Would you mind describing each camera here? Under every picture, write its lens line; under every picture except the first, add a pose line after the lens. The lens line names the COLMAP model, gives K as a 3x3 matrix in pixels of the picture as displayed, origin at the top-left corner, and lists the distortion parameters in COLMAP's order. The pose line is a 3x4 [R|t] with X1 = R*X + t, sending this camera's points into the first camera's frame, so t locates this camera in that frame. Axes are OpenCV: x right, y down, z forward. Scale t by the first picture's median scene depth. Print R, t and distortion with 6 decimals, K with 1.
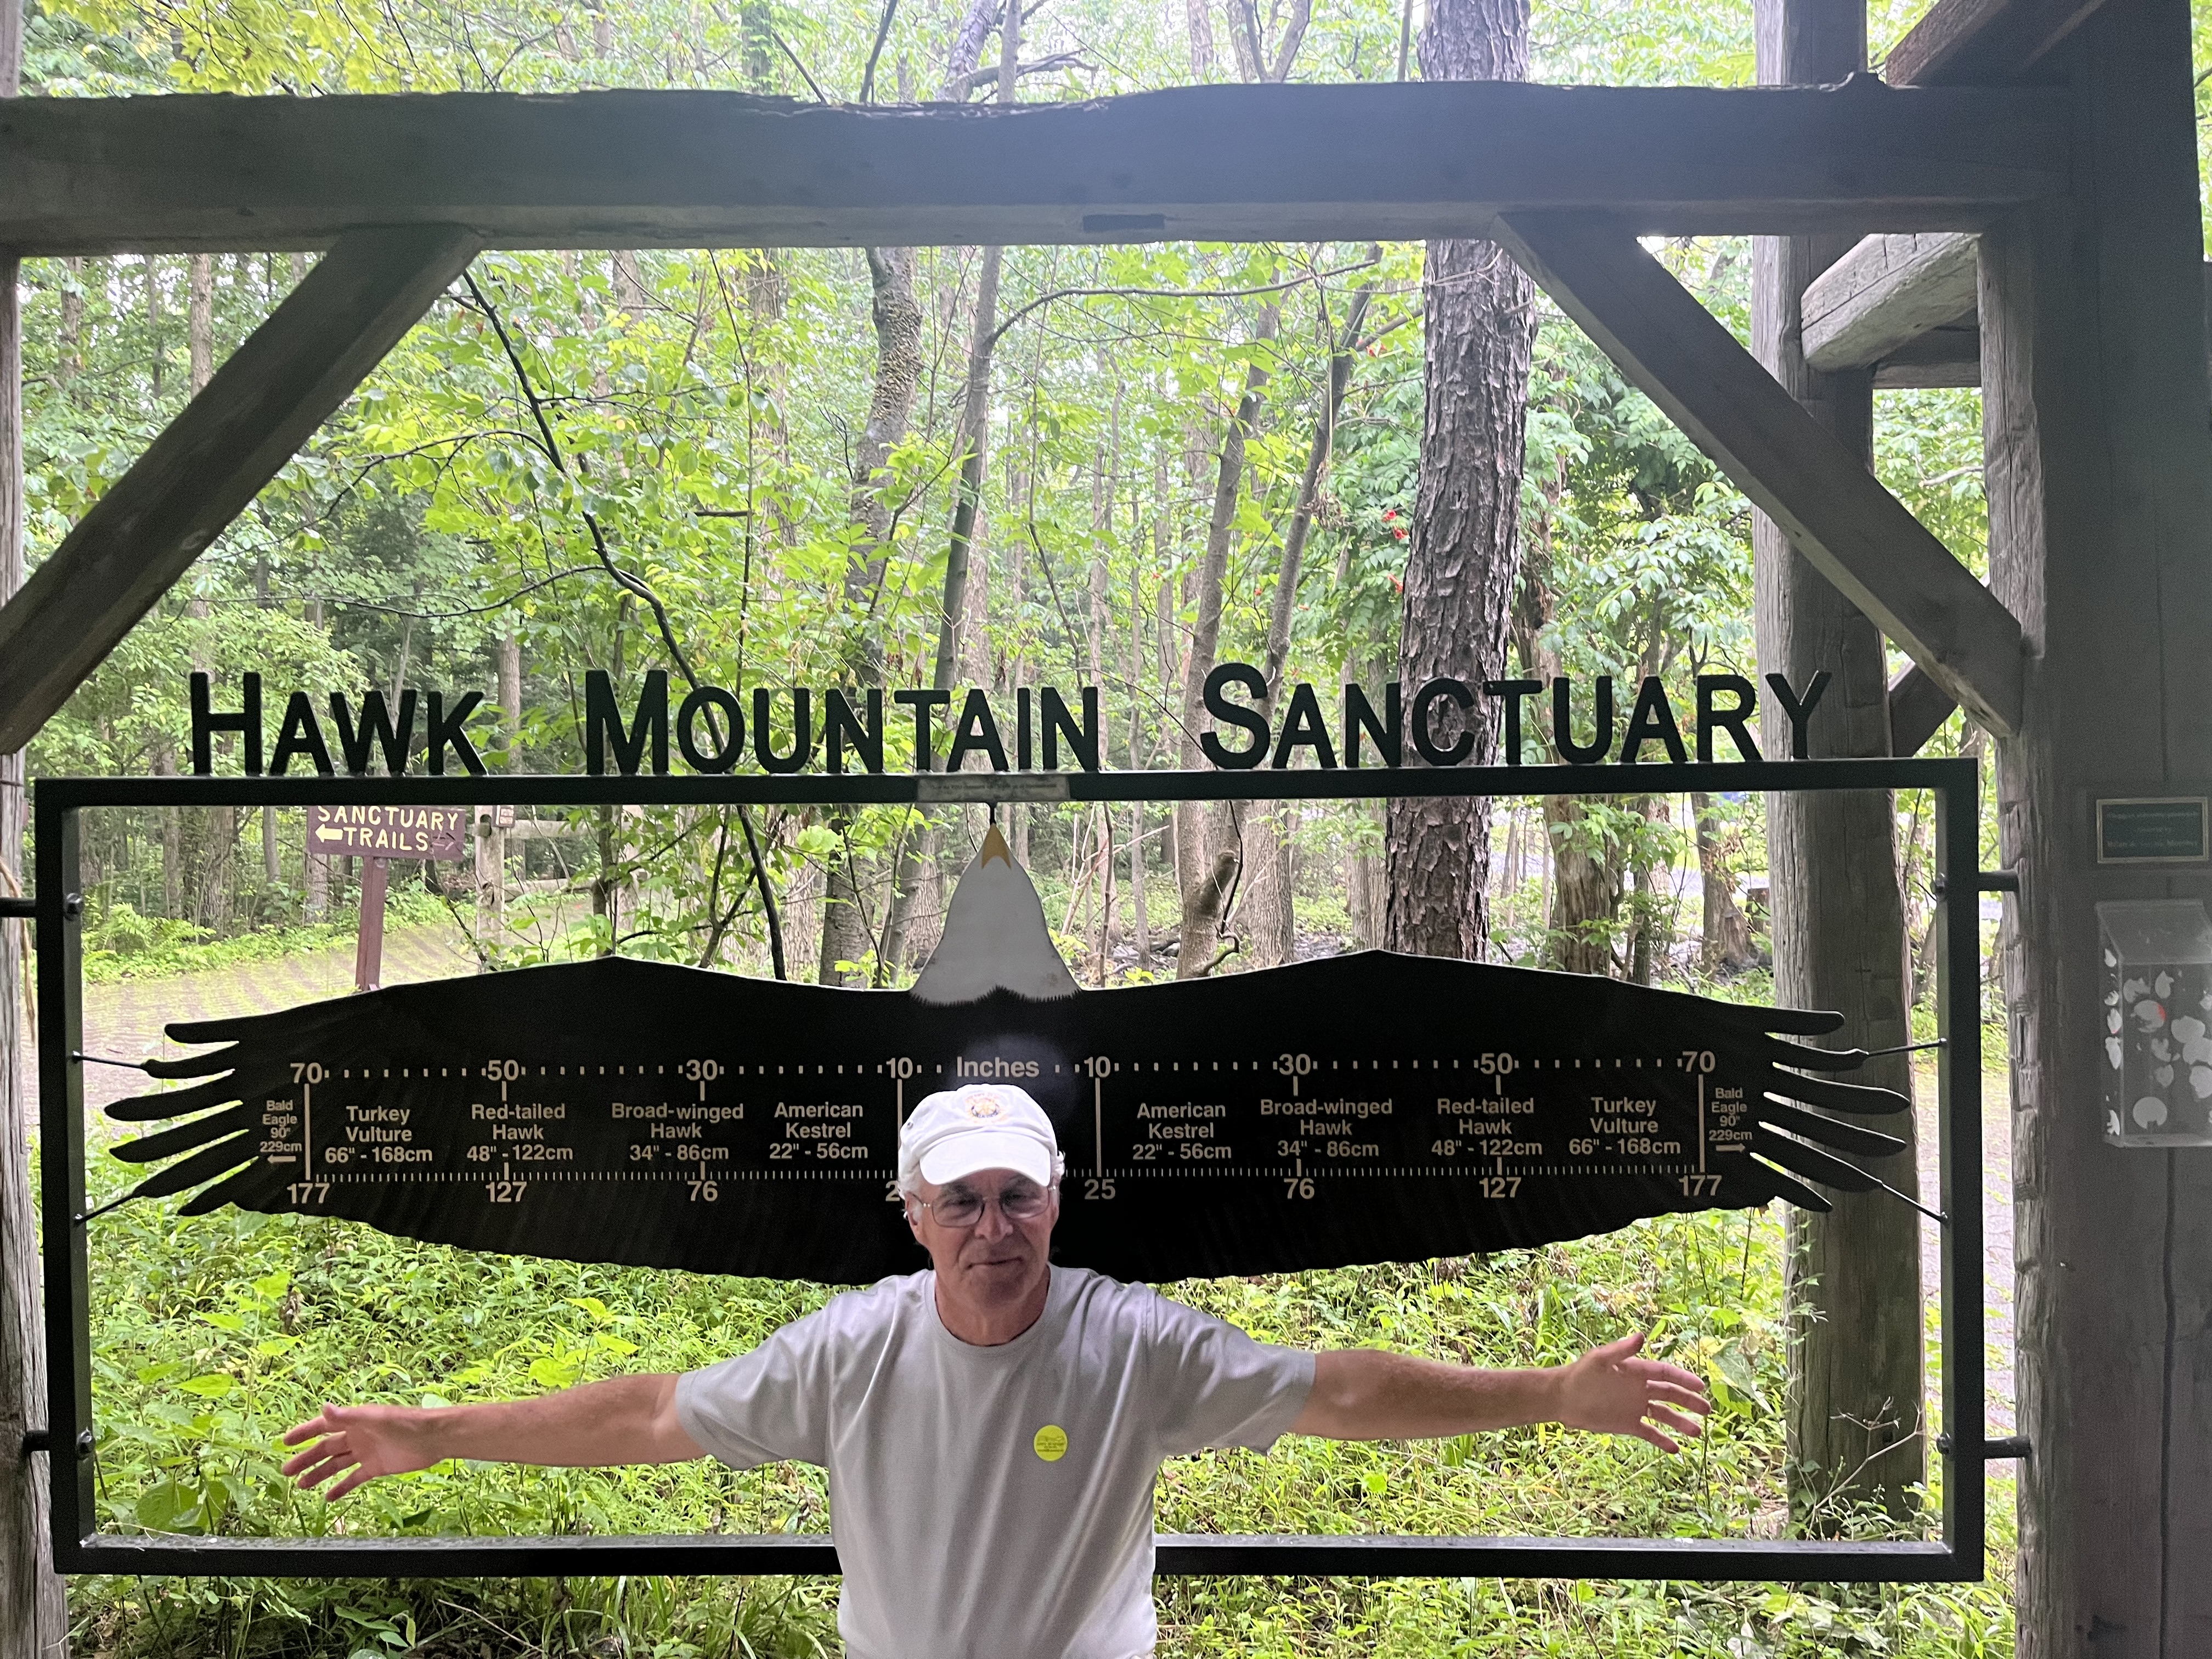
lens RADIAL K [[1660.3, 0, 1136.5], [0, 1660.3, 836.0], [0, 0, 1]] dist [0.068156, -0.089310]
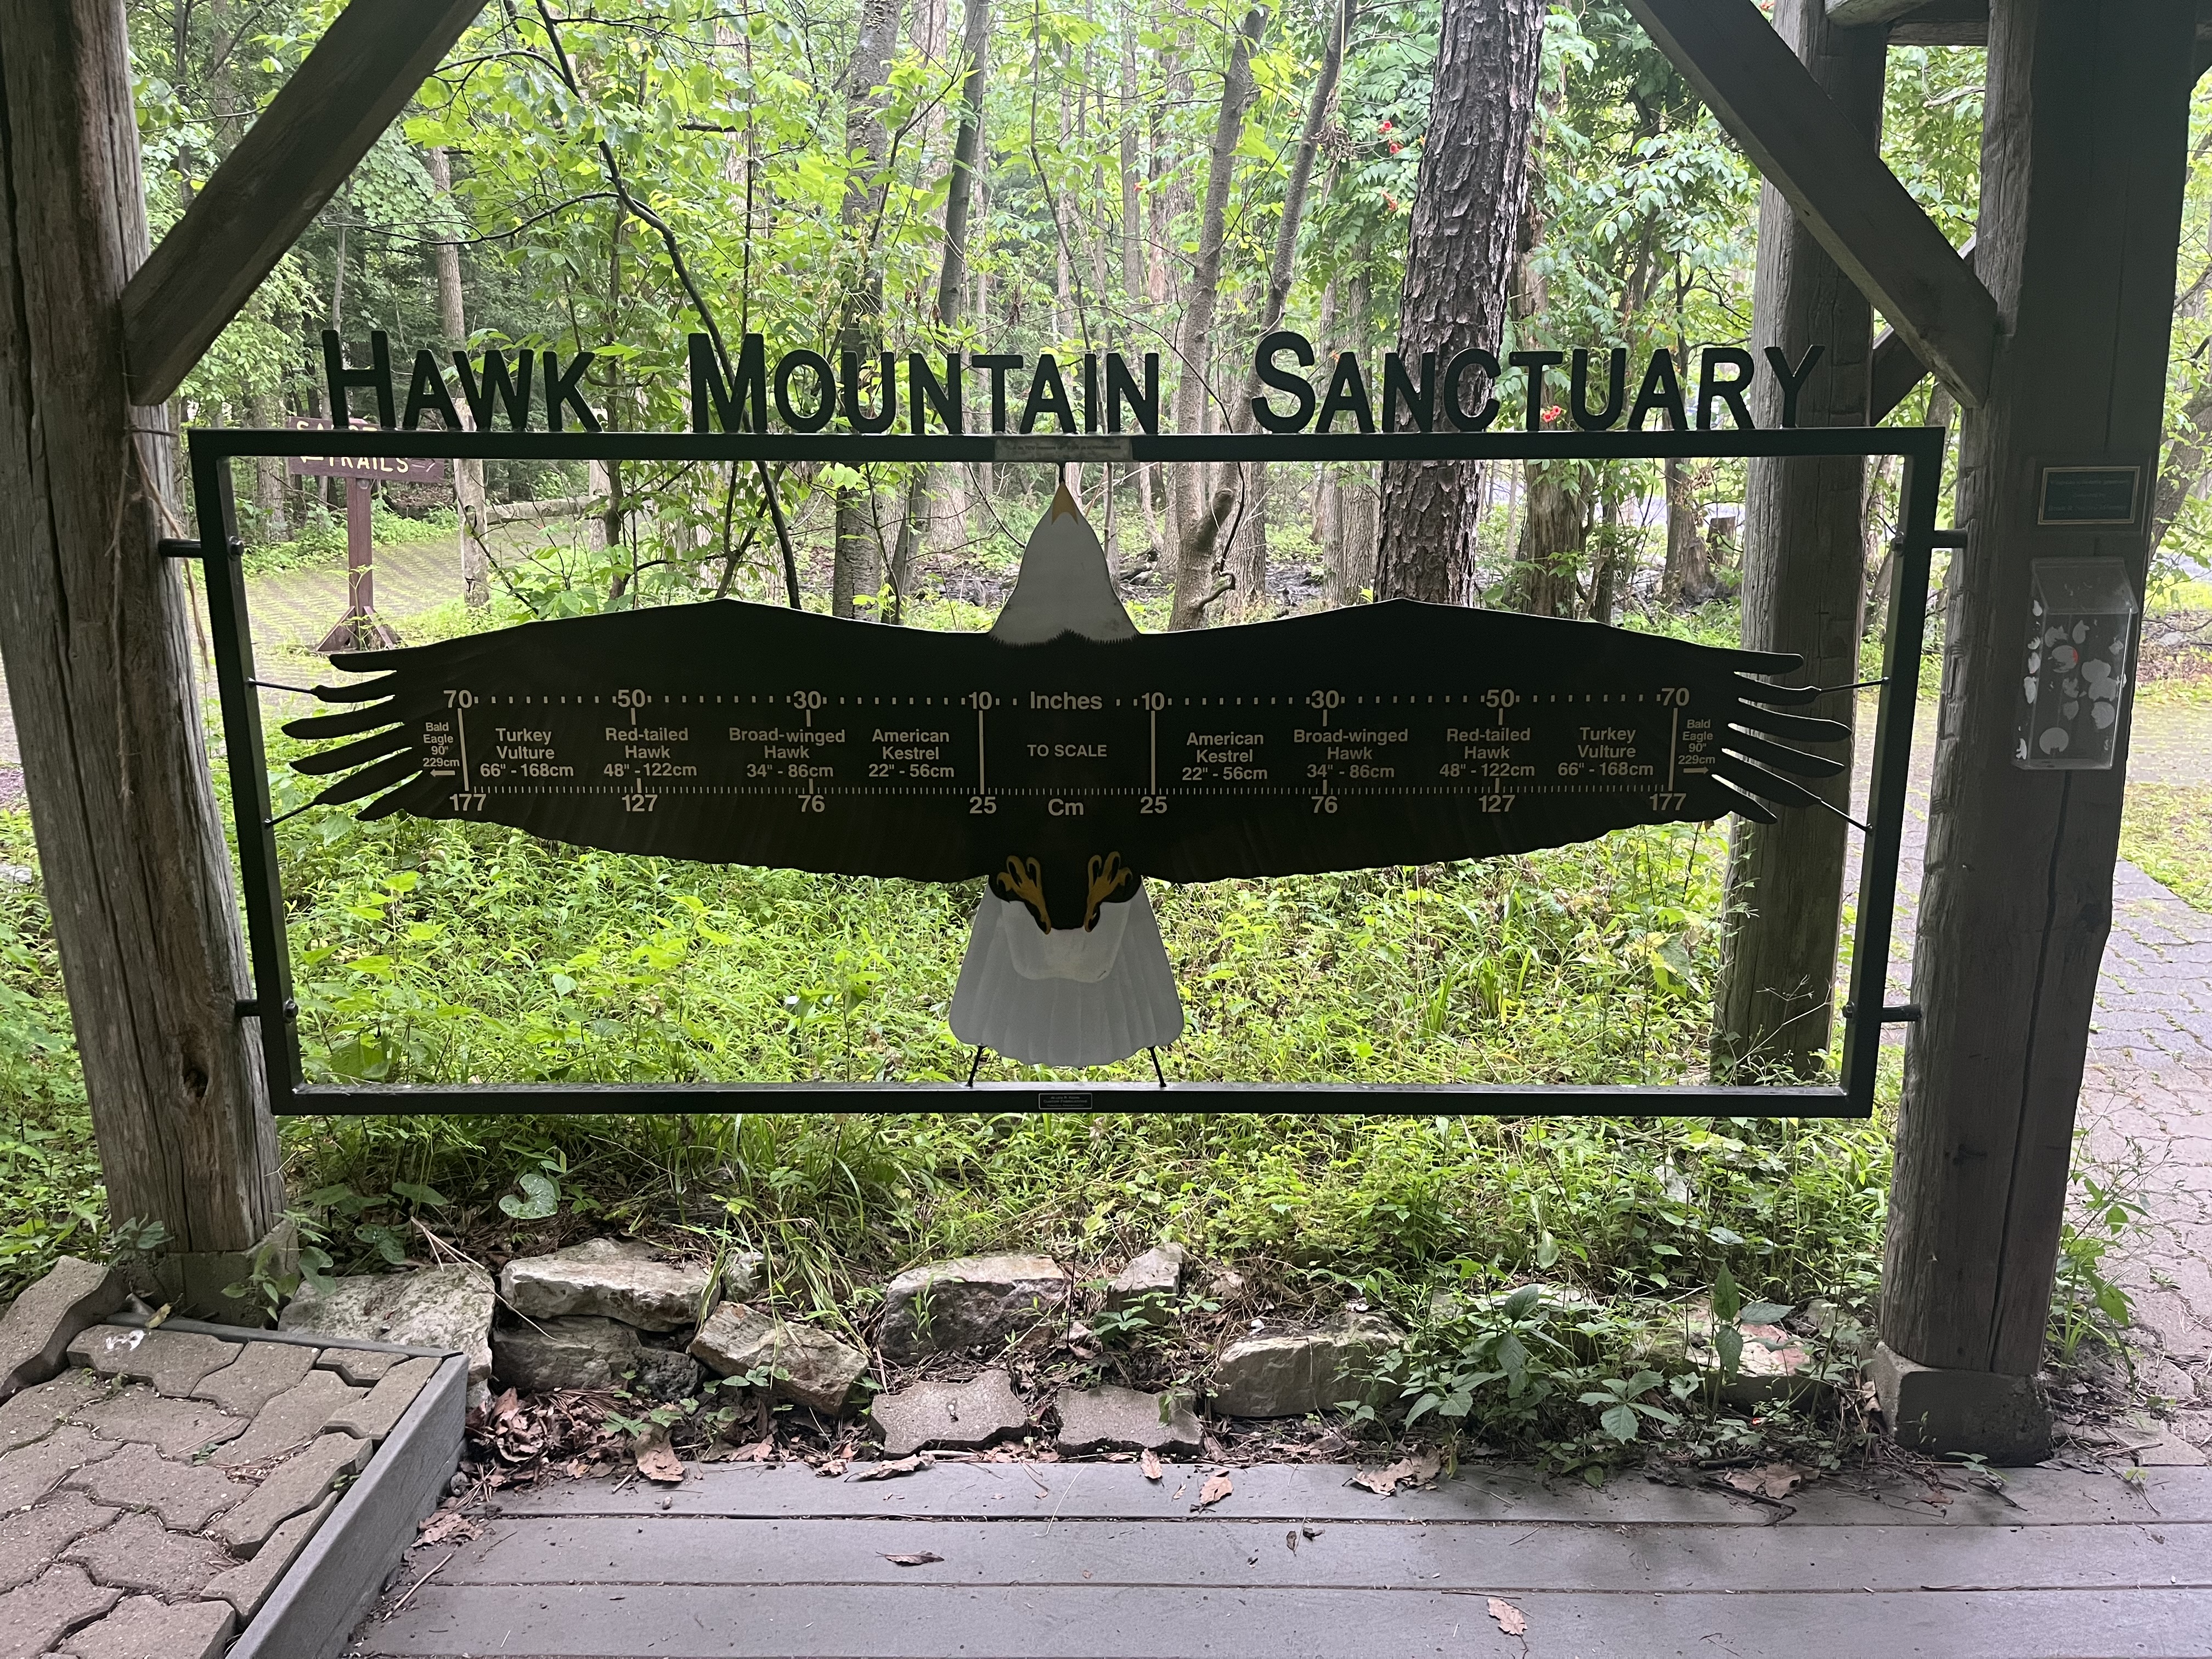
lens RADIAL K [[1714.9, 0, 1106.0], [0, 1714.9, 829.5], [0, 0, 1]] dist [0.027279, -0.012028]
pose [[0.999726, 0.003819, 0.023091, -0.066370], [-0.008760, 0.975934, 0.217890, -0.024743], [-0.021703, -0.218032, 0.975700, -0.134998]]
